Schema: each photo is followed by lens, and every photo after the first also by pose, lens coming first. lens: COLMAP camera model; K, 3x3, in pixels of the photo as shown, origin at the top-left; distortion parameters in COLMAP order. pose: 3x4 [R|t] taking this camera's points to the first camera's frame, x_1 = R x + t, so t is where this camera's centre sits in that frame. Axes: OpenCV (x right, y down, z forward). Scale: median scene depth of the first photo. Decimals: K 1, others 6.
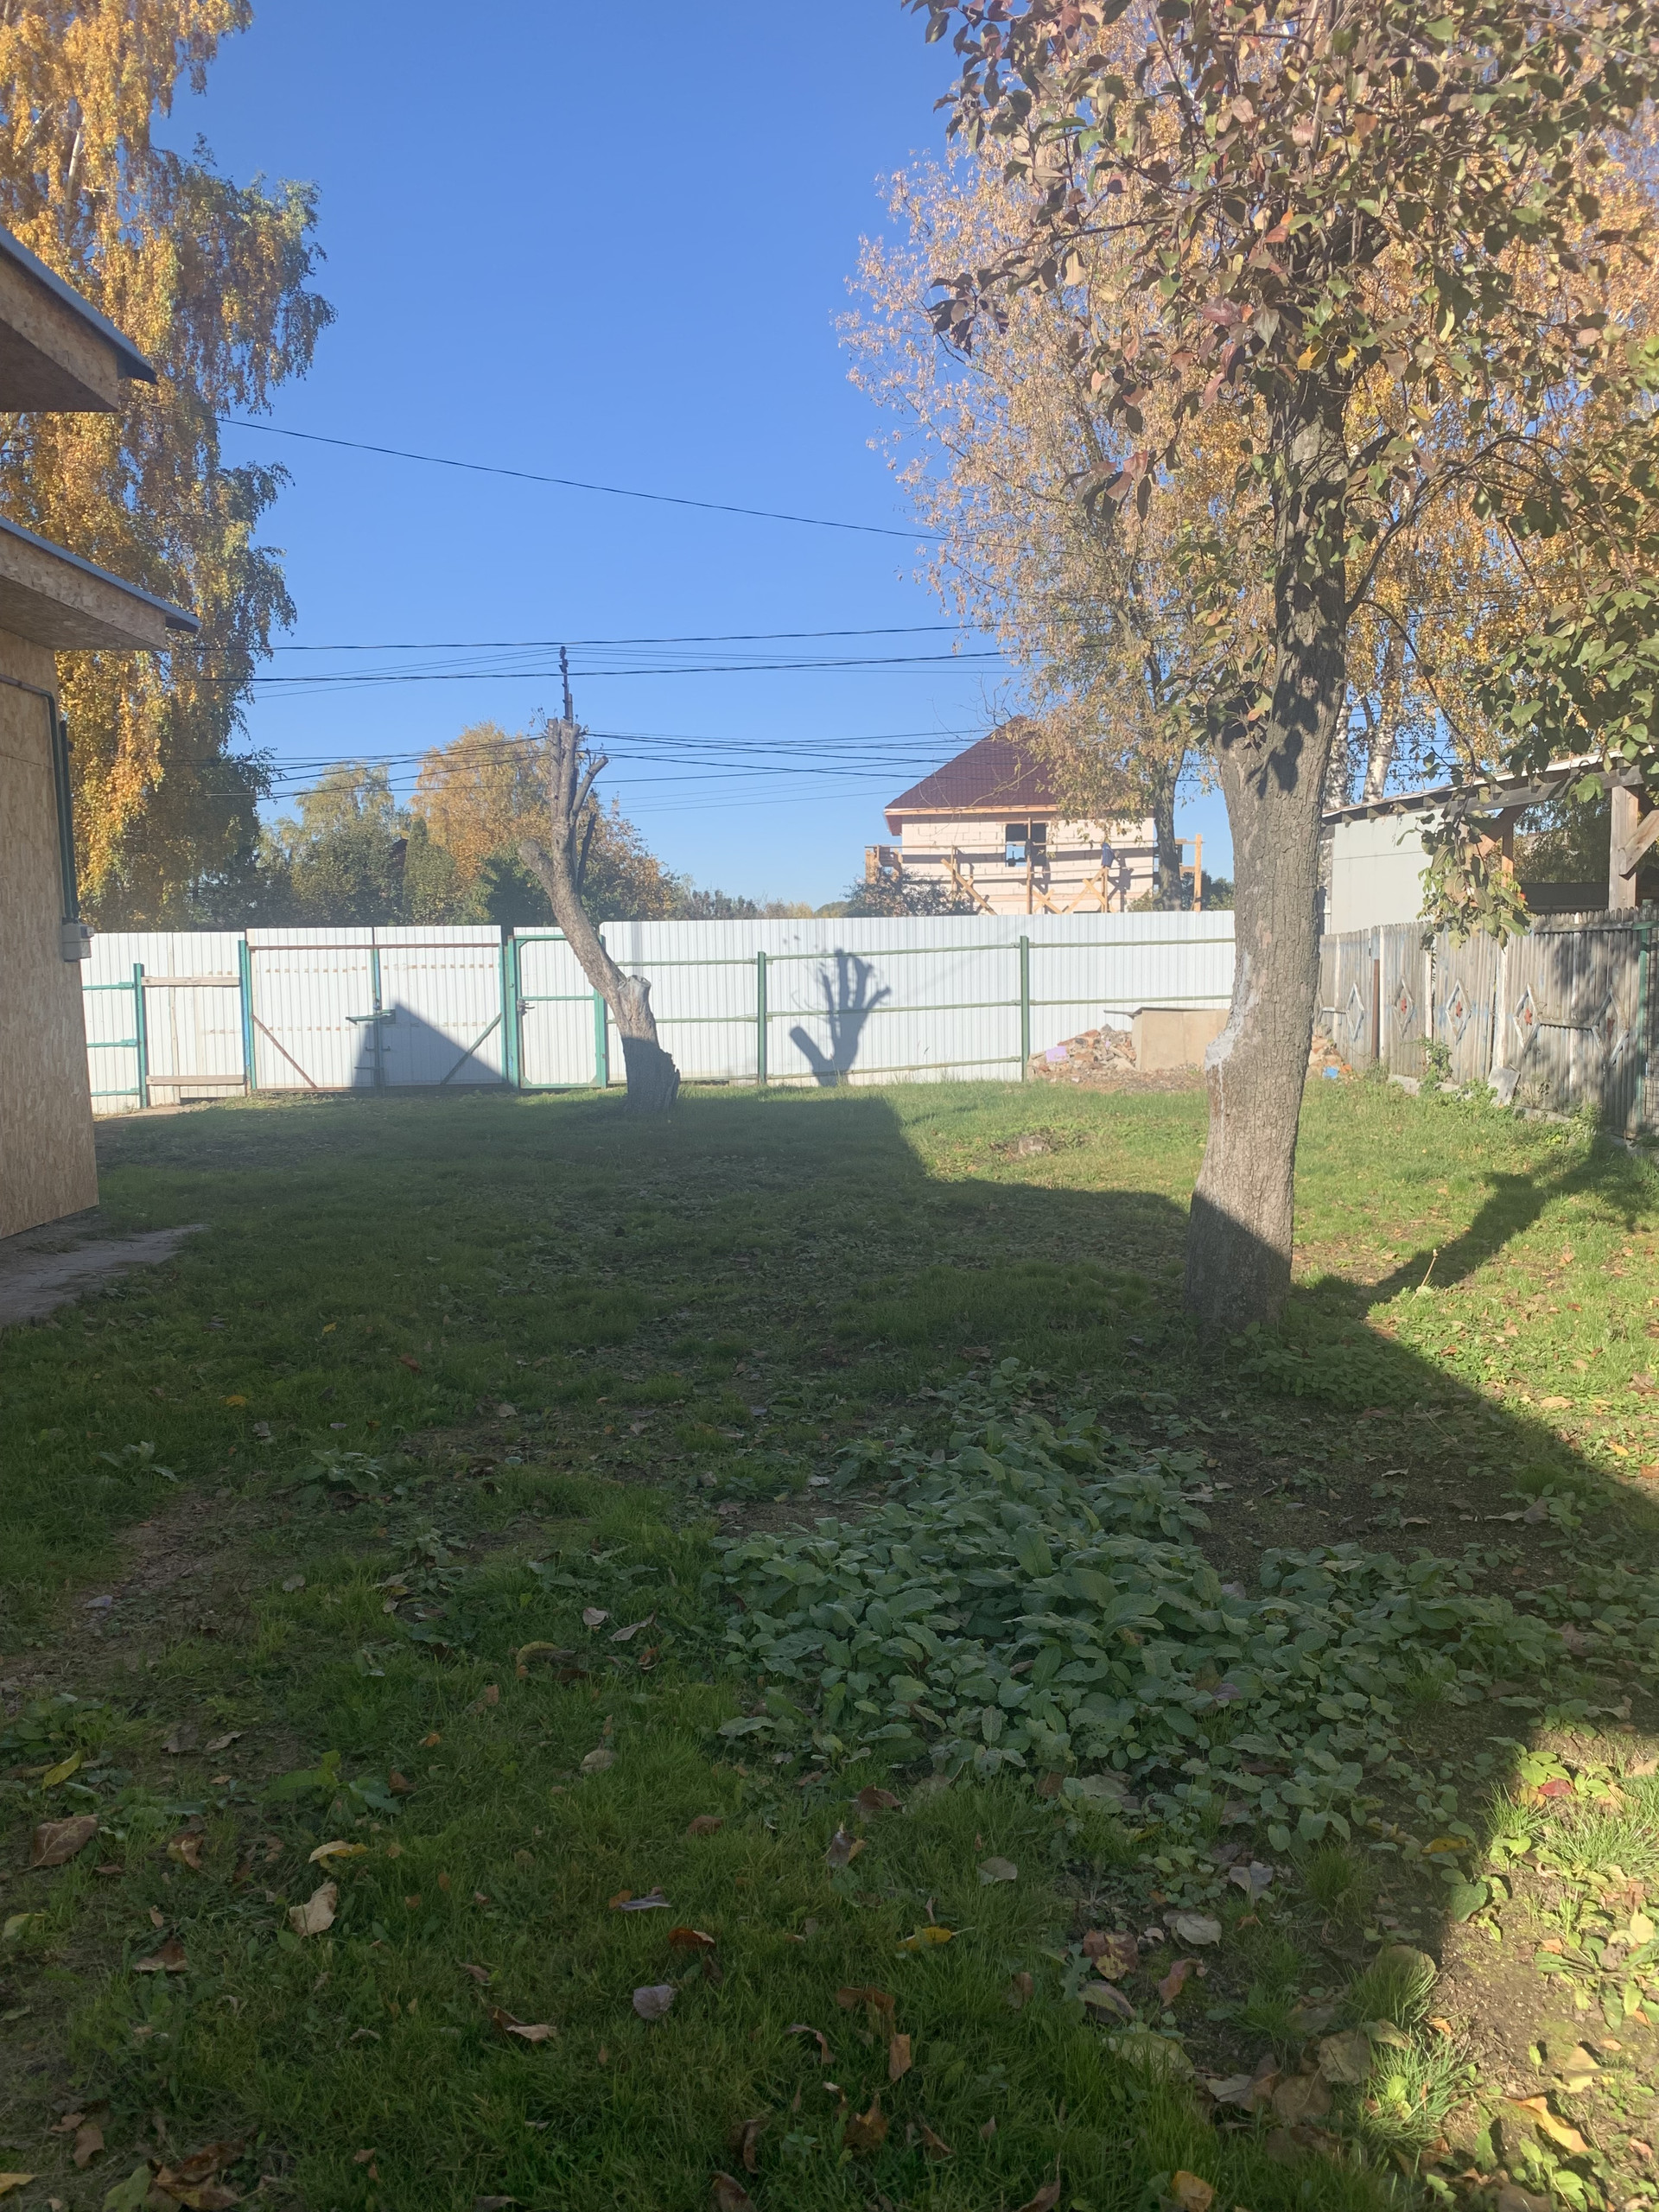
lens RADIAL K [[1562.9, 0, 823.9], [0, 1562.9, 1118.5], [0, 0, 1]] dist [0.025863, 0.022657]
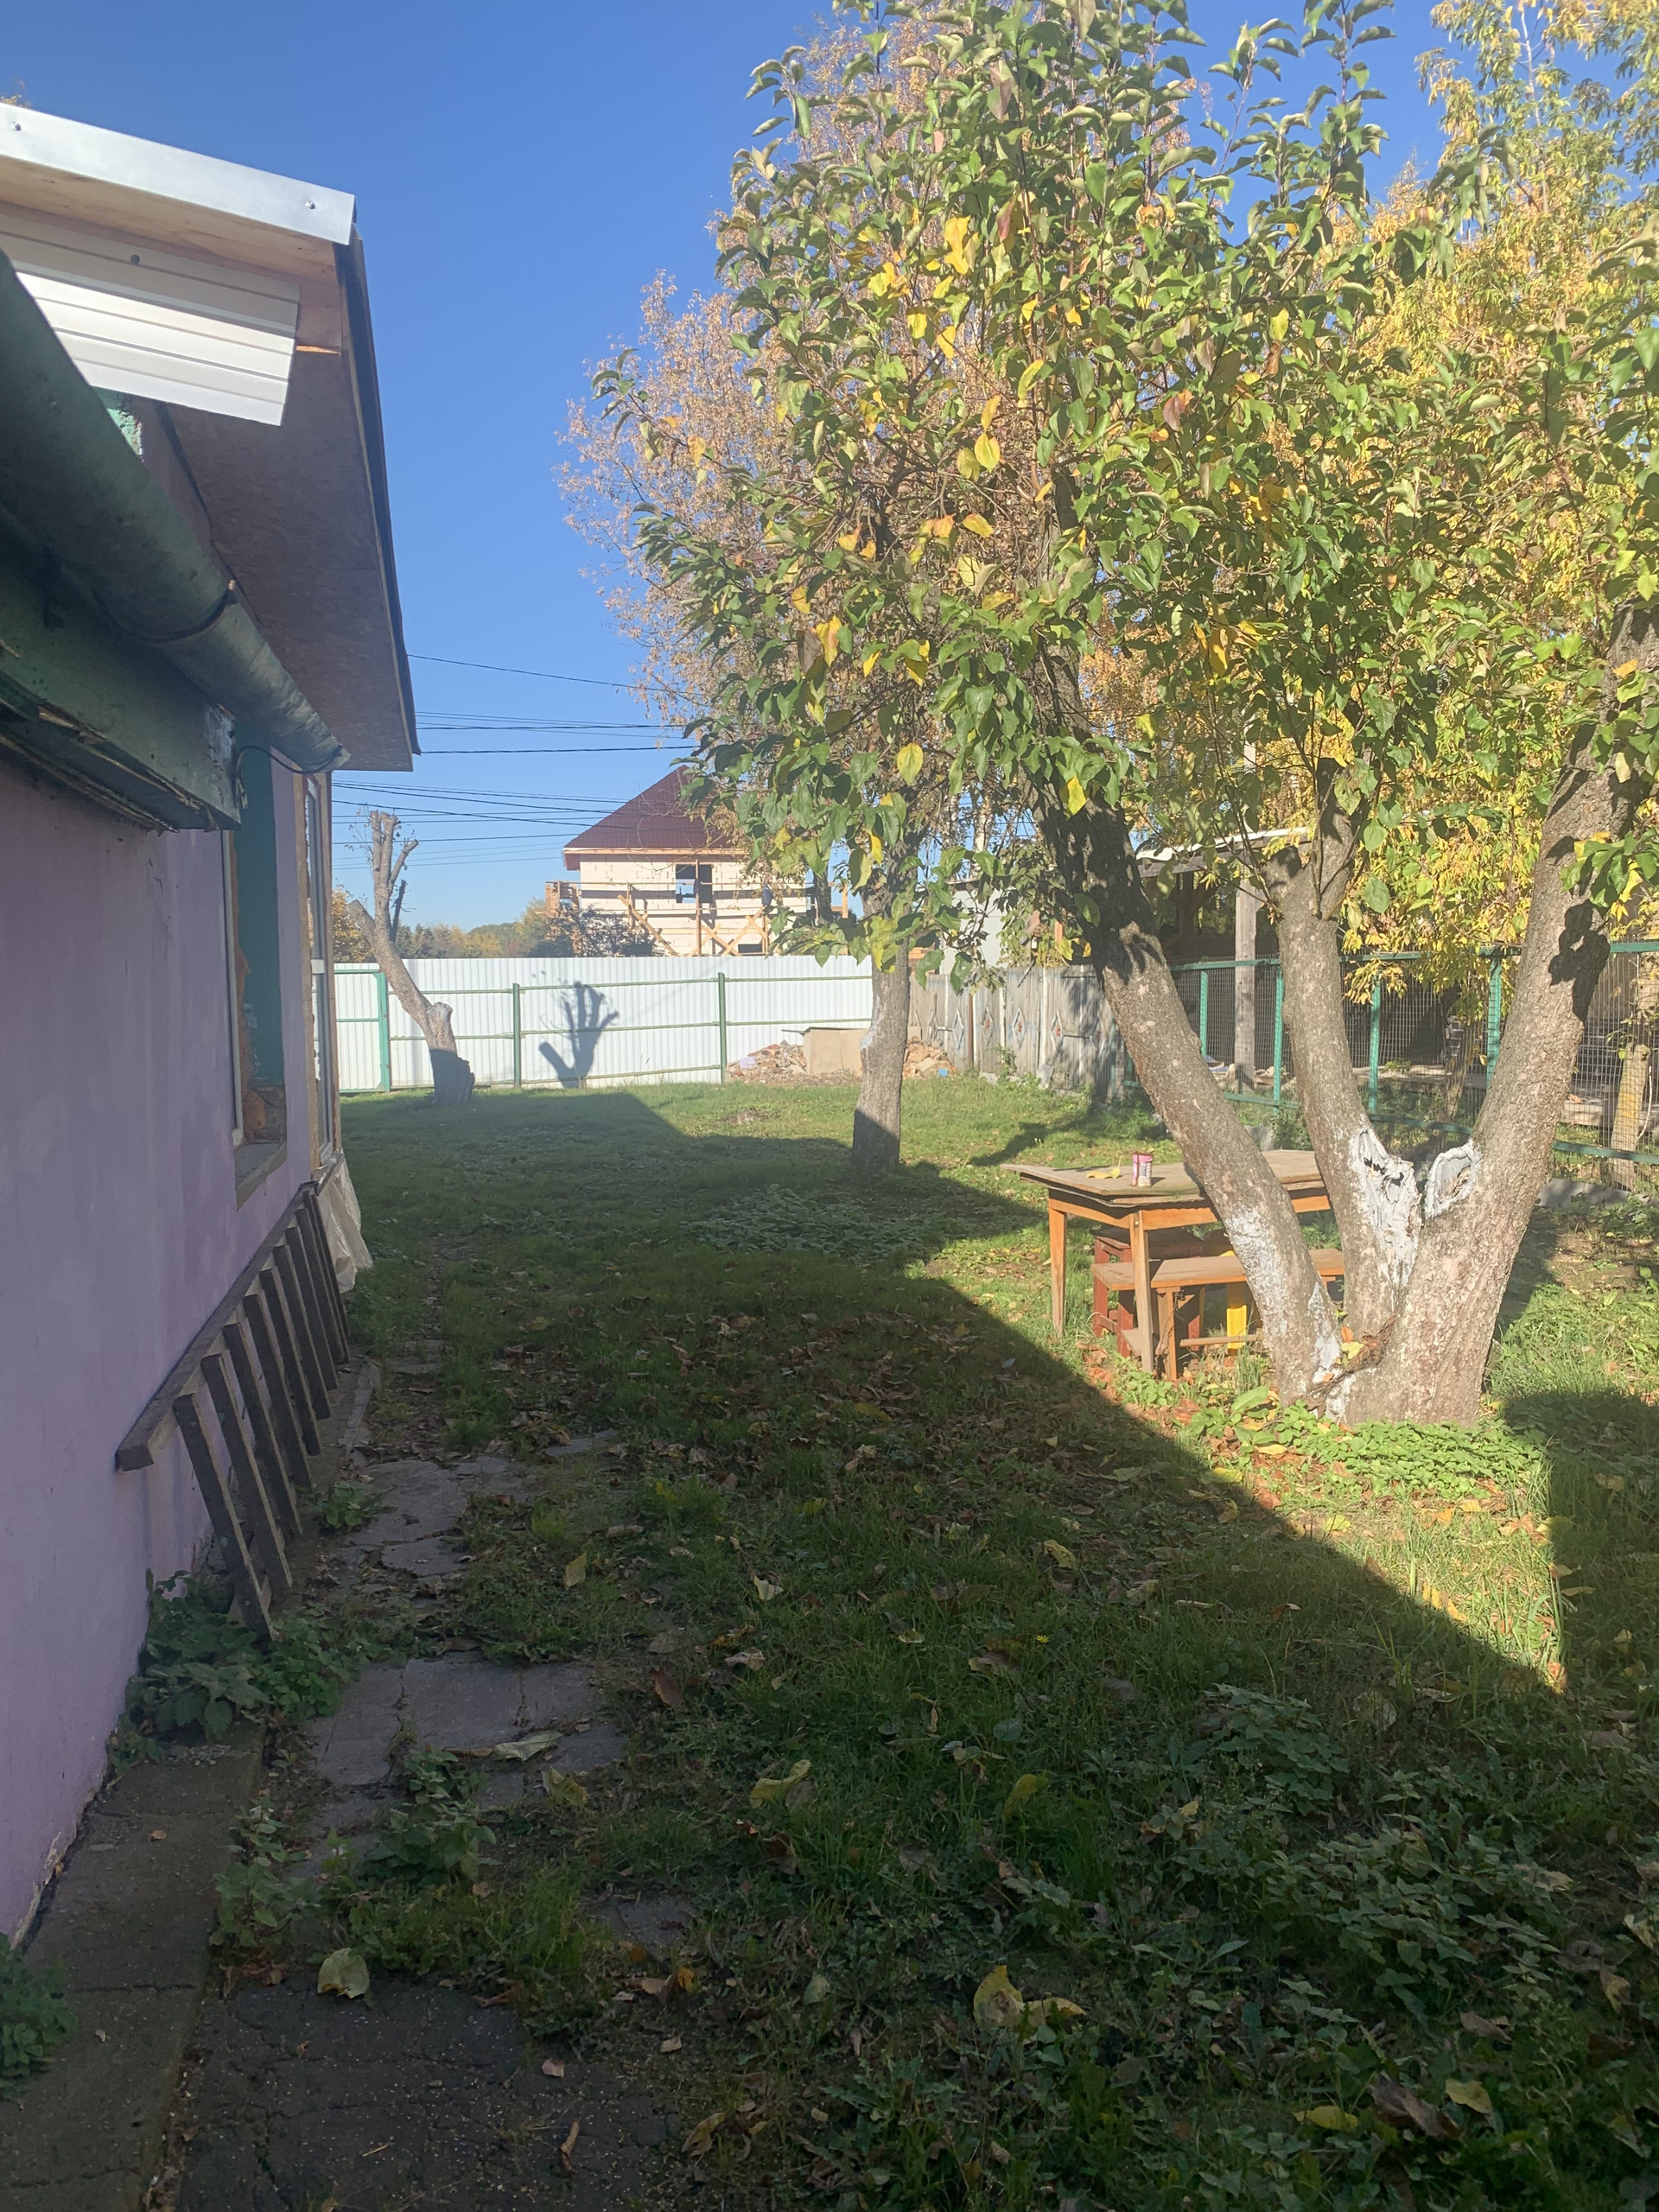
lens RADIAL K [[1678.8, 0, 834.9], [0, 1678.8, 1102.7], [0, 0, 1]] dist [0.036232, -0.042652]
pose [[0.974082, -0.011566, 0.225897, -0.097021], [0.018306, 0.999447, -0.027766, 0.032628], [-0.225451, 0.031182, 0.973755, -0.384310]]
